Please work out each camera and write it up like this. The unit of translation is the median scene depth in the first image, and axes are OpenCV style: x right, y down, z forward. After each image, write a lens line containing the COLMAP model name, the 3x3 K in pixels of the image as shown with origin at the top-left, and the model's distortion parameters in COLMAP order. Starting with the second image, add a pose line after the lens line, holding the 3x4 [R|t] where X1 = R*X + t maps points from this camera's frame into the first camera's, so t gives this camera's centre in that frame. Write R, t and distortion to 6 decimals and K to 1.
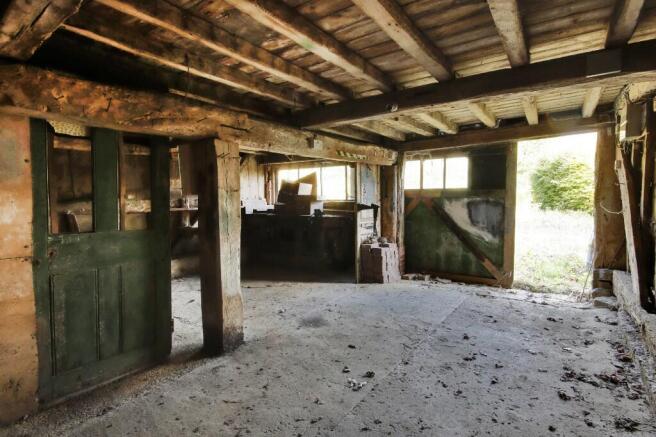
lens RADIAL K [[326.1, 0, 314.5], [0, 326.1, 216.5], [0, 0, 1]] dist [-0.002273, -0.000004]
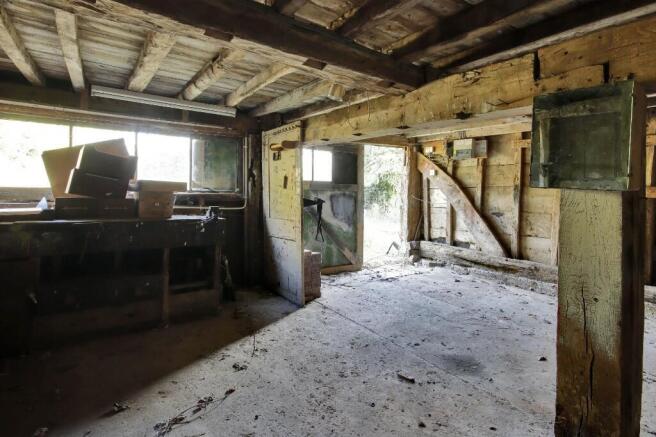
lens RADIAL K [[335.9, 0, 308.0], [0, 335.9, 190.0], [0, 0, 1]] dist [0.001107, 0.000311]
pose [[0.370498, 0.013223, 0.928739, -0.581857], [0.028561, 0.999264, -0.025621, -0.037538], [-0.928394, 0.036018, 0.369847, 0.719539]]
